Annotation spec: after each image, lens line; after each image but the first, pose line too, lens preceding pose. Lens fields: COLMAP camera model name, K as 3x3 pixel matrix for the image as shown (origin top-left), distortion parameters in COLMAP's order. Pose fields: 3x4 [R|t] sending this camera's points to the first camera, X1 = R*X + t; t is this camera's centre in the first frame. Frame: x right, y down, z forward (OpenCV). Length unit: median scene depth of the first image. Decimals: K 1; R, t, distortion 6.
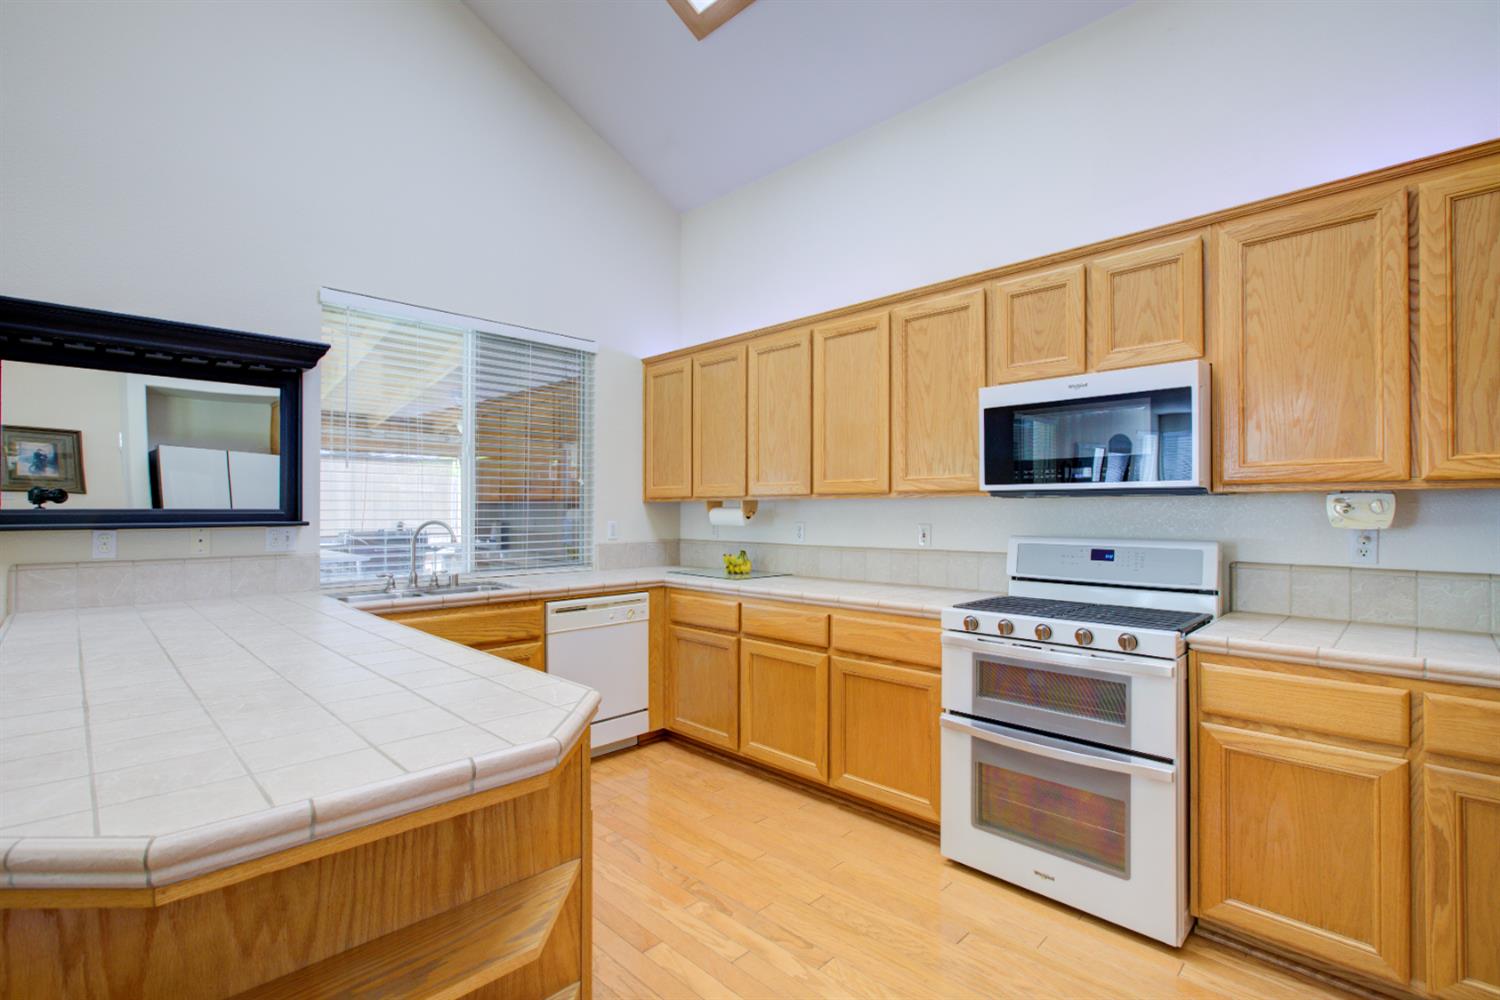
lens RADIAL K [[688.3, 0, 761.0], [0, 688.3, 504.7], [0, 0, 1]] dist [-0.002357, 0.000124]
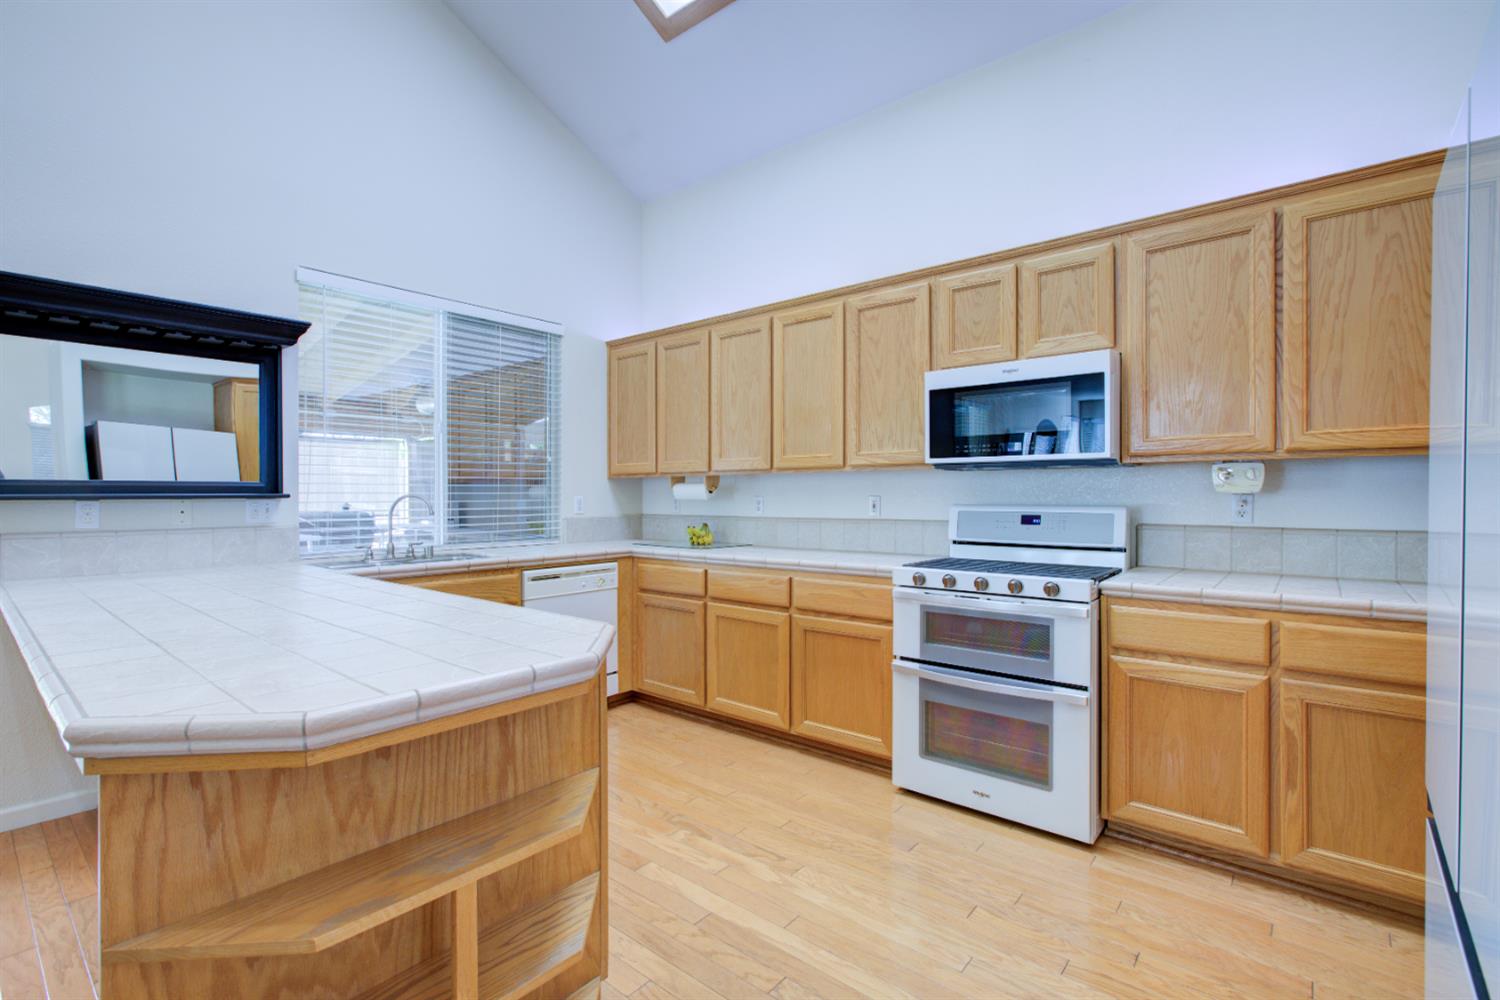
lens RADIAL K [[682.0, 0, 759.4], [0, 682.0, 495.4], [0, 0, 1]] dist [-0.005092, -0.000045]
pose [[0.996699, -0.002012, 0.081163, -0.047200], [0.001282, 0.999958, 0.009050, 0.023497], [-0.081177, -0.008916, 0.996660, -0.096524]]
